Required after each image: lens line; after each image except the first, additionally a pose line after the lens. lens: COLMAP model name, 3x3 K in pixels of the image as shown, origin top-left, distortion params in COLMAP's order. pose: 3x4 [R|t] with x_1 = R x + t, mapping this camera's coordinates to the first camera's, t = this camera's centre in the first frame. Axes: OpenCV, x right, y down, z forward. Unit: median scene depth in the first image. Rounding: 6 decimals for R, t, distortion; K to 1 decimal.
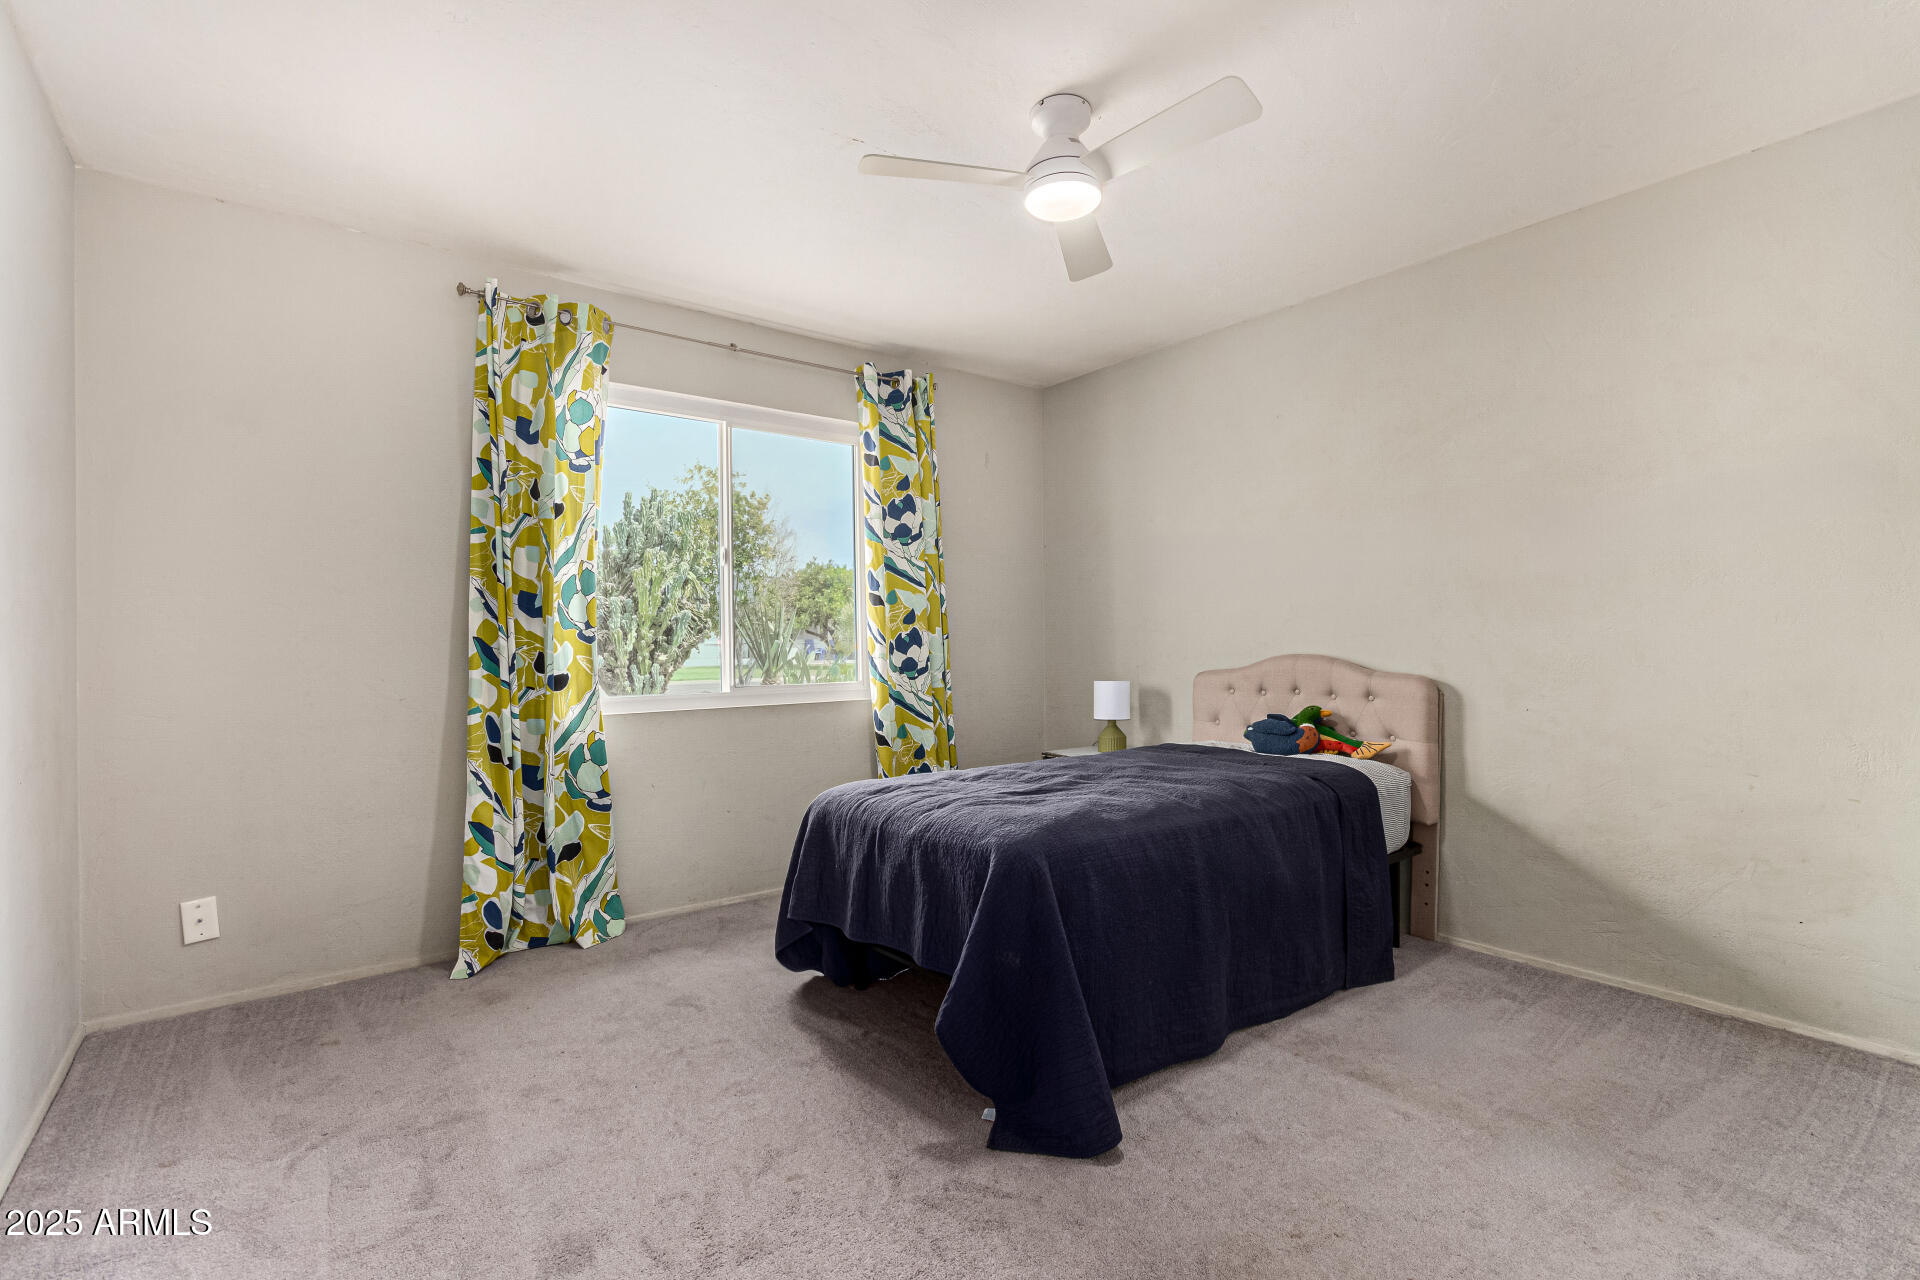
lens RADIAL K [[894.6, 0, 968.4], [0, 894.6, 640.9], [0, 0, 1]] dist [-0.000005, 0.007505]
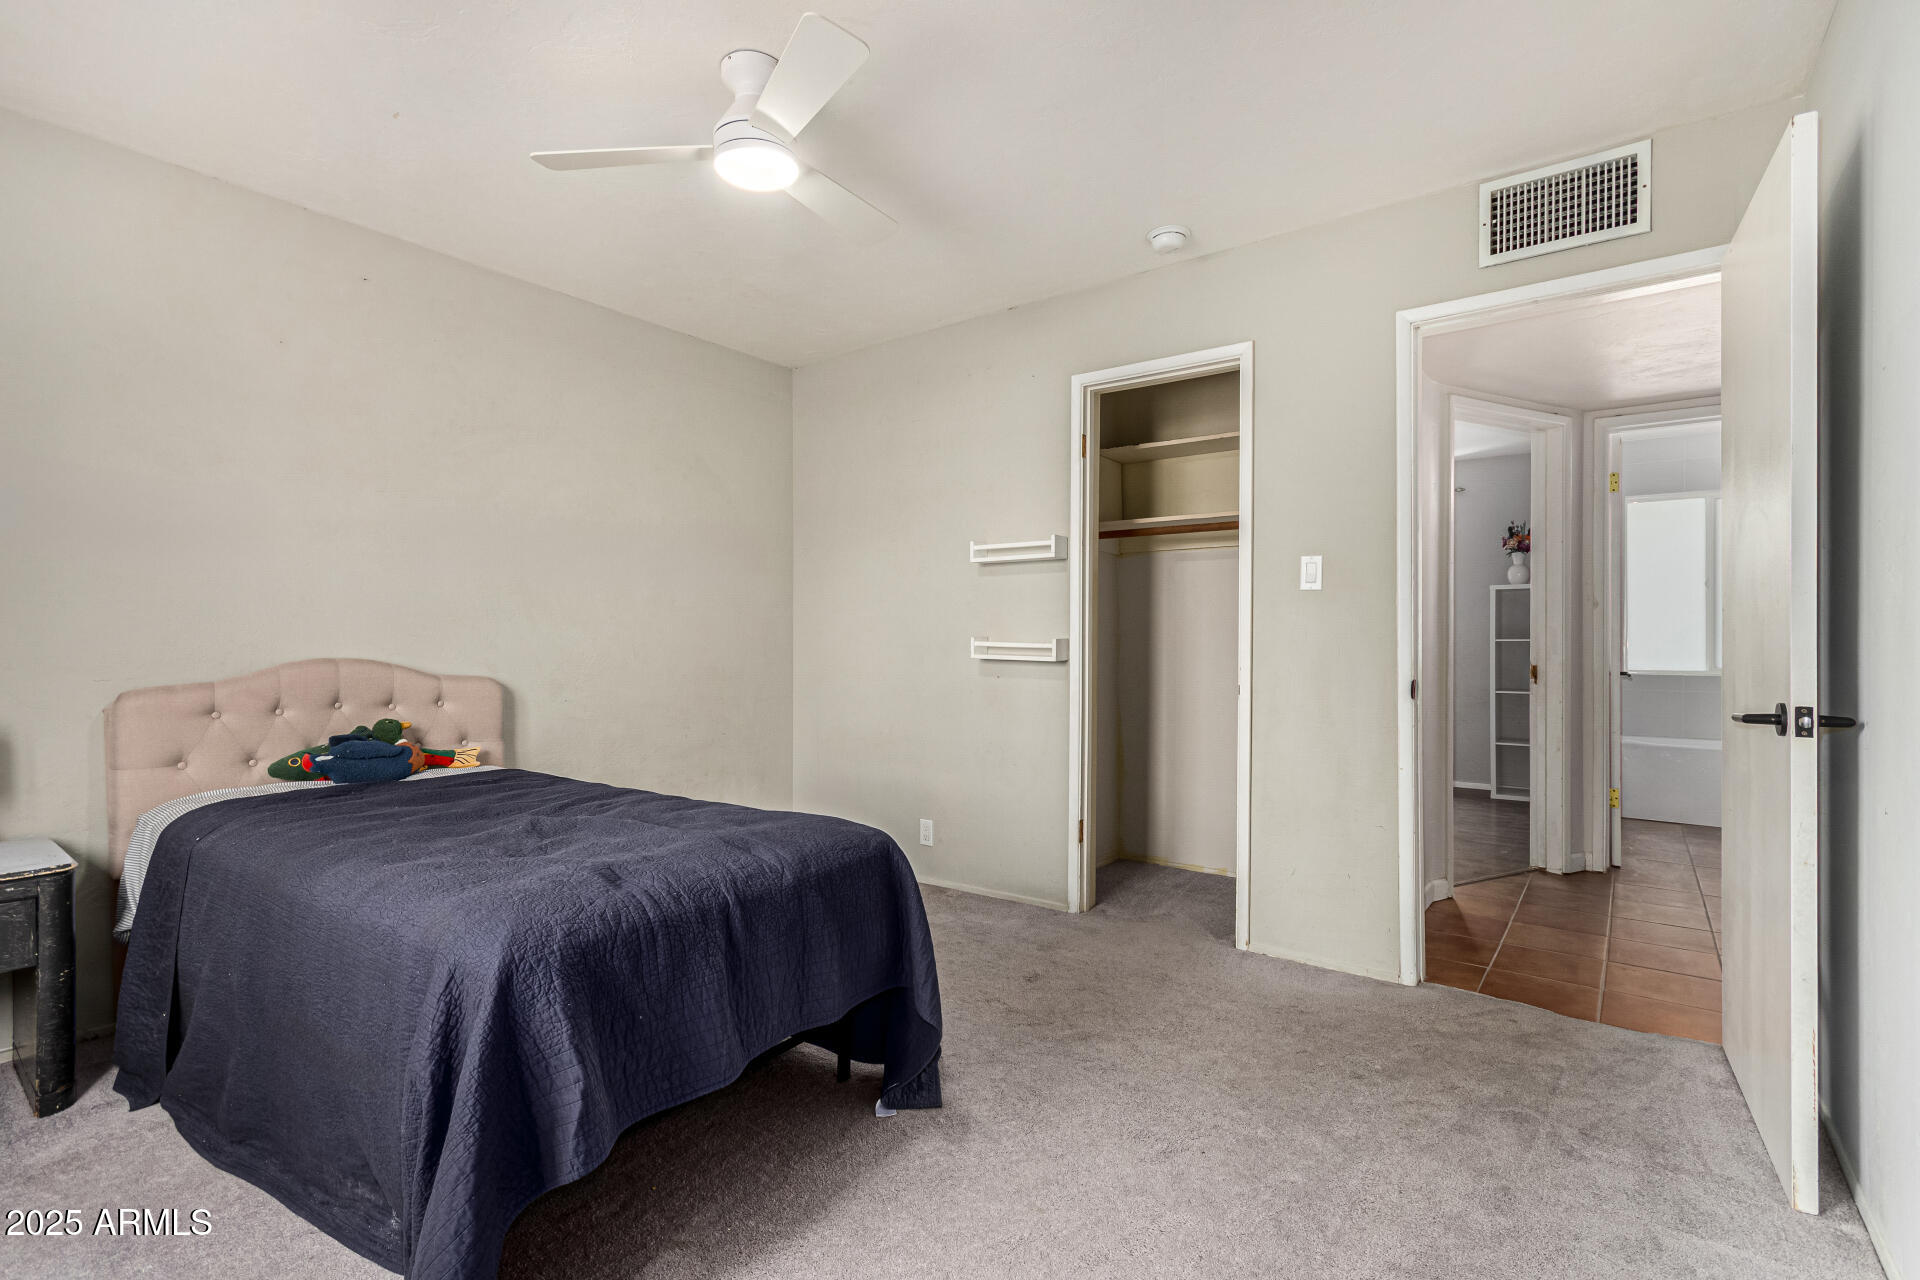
lens RADIAL K [[894.6, 0, 968.4], [0, 894.6, 640.9], [0, 0, 1]] dist [-0.000005, 0.007505]
pose [[-0.273328, 0.002730, 0.961917, -0.589965], [-0.000935, 0.999995, -0.003104, 0.001472], [-0.961920, -0.001748, -0.273324, 0.721790]]
